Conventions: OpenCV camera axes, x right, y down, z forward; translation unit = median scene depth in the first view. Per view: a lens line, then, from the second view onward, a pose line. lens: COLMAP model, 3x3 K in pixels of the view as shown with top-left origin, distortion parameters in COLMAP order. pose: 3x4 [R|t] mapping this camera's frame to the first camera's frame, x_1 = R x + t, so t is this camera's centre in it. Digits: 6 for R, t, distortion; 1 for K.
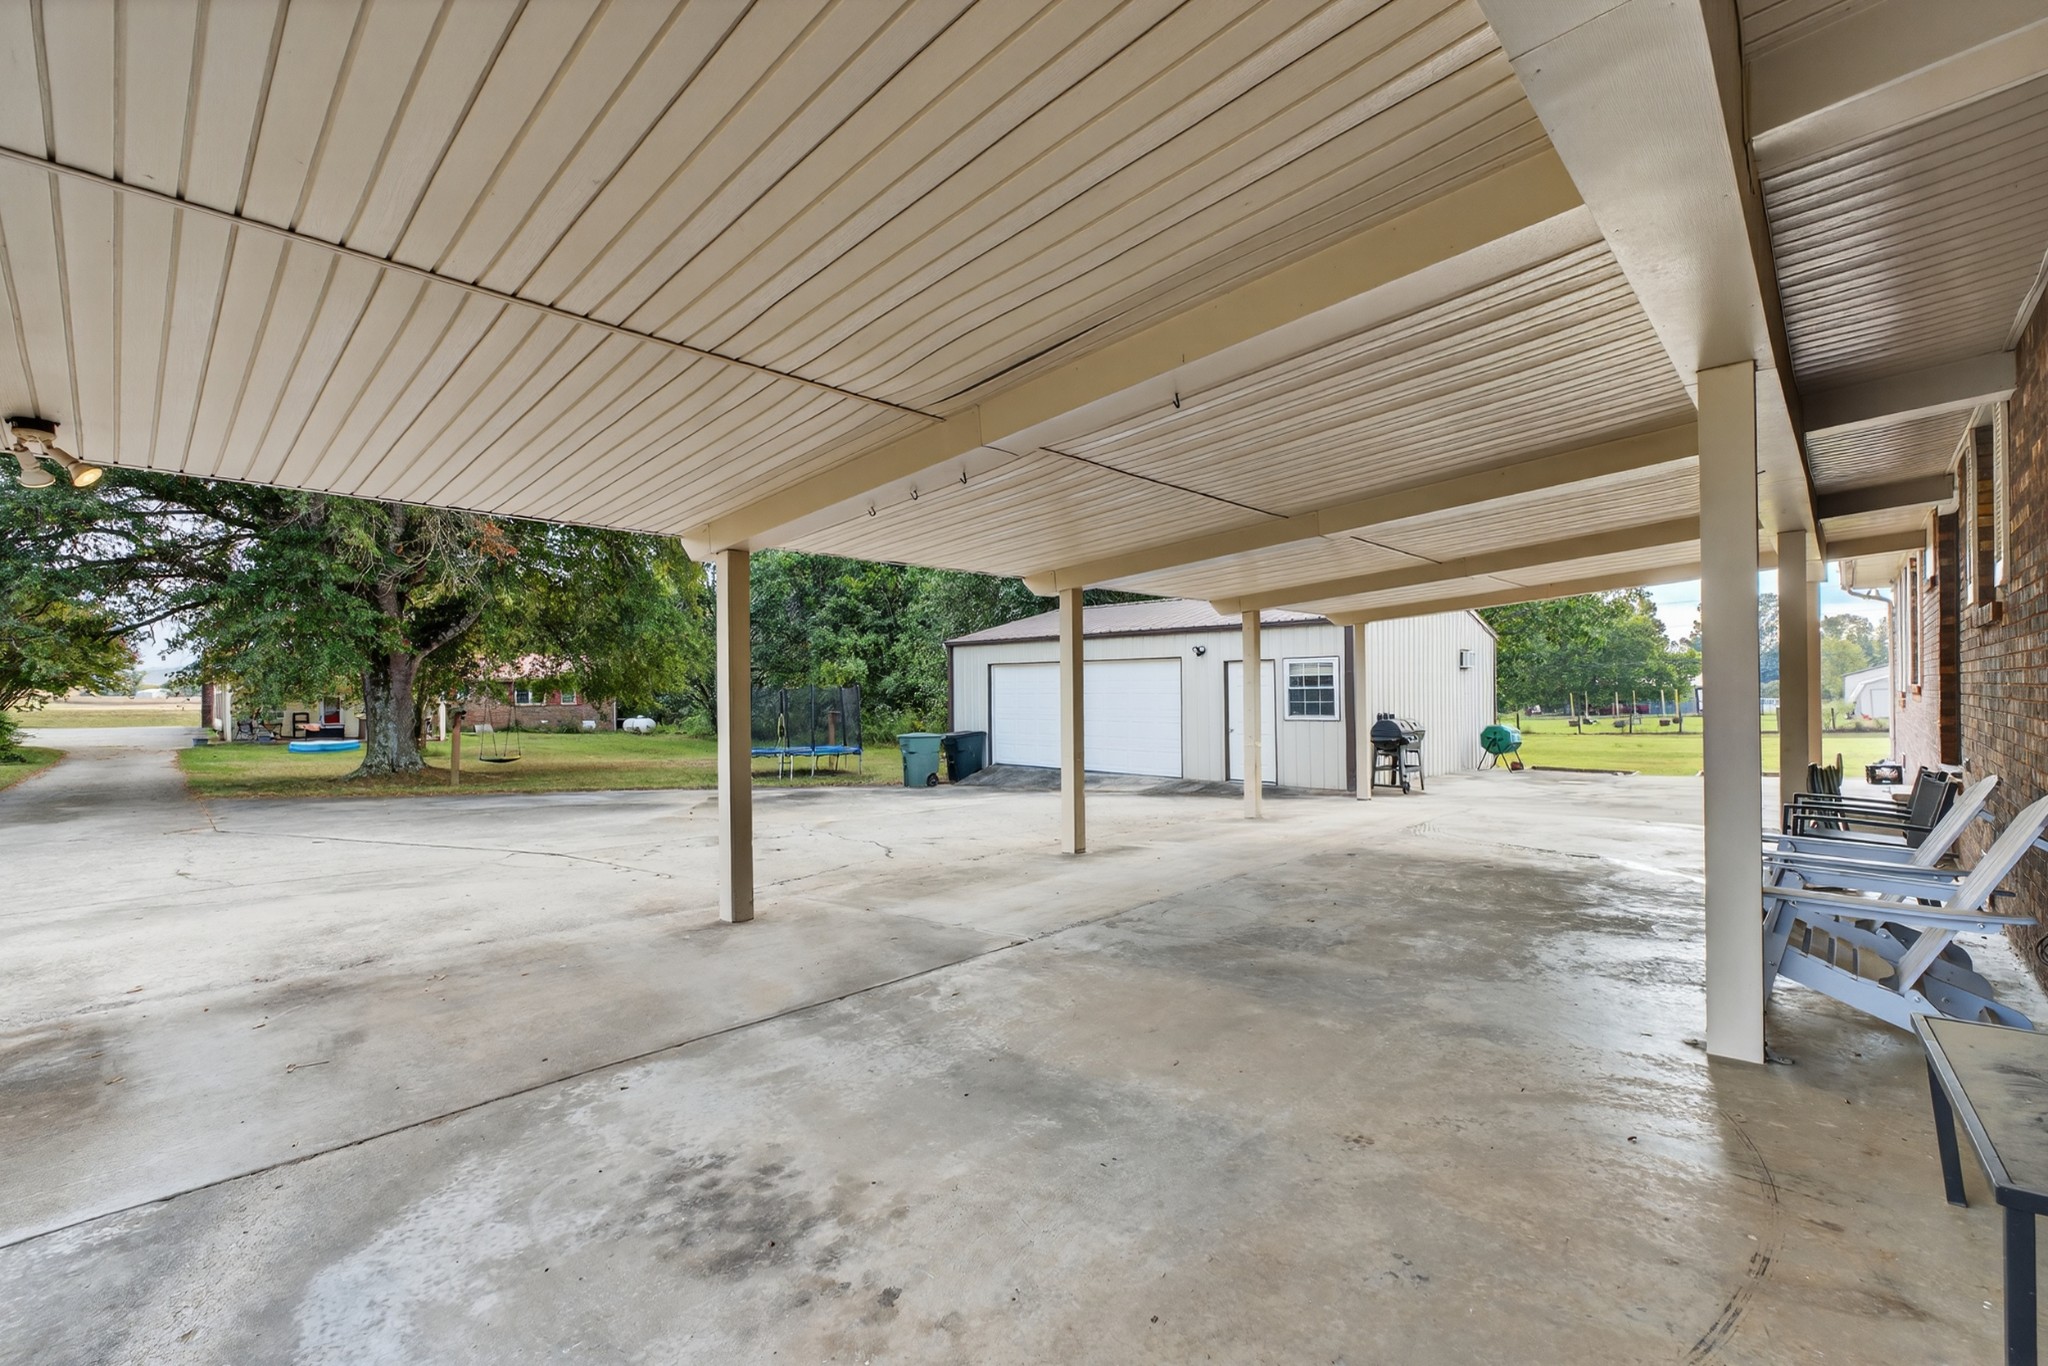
lens RADIAL K [[815.9, 0, 1029.3], [0, 815.9, 692.3], [0, 0, 1]] dist [-0.002960, -0.000736]
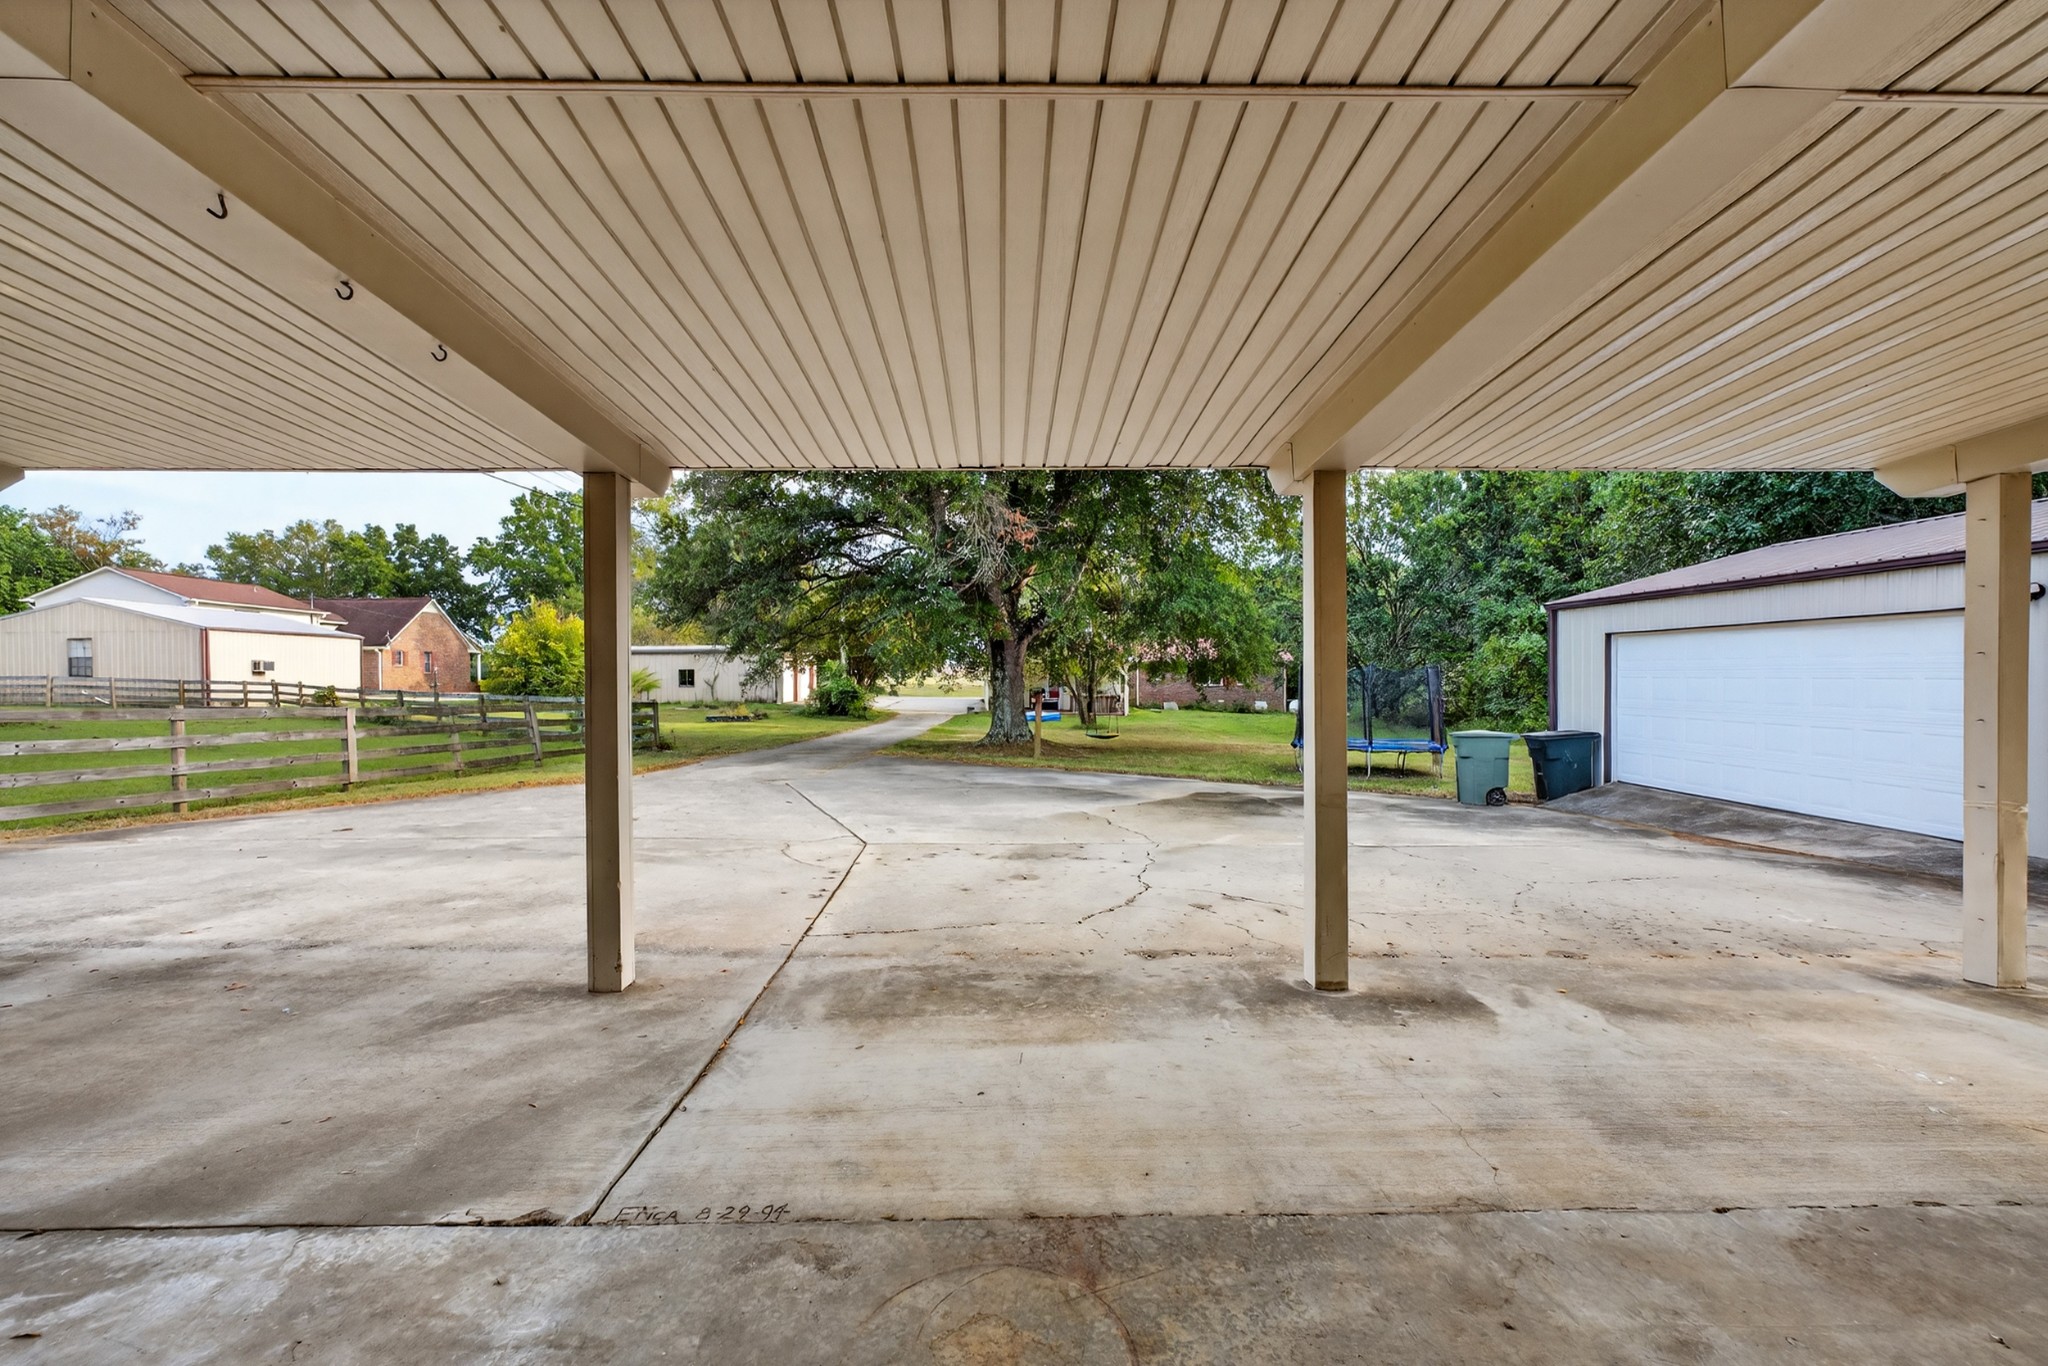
lens RADIAL K [[864.5, 0, 1028.4], [0, 864.5, 683.9], [0, 0, 1]] dist [-0.004000, 0.000039]
pose [[0.725375, 0.012035, -0.688249, 0.094469], [-0.004255, 0.999906, 0.013001, 0.000013], [0.688341, -0.006502, 0.725358, 0.154578]]
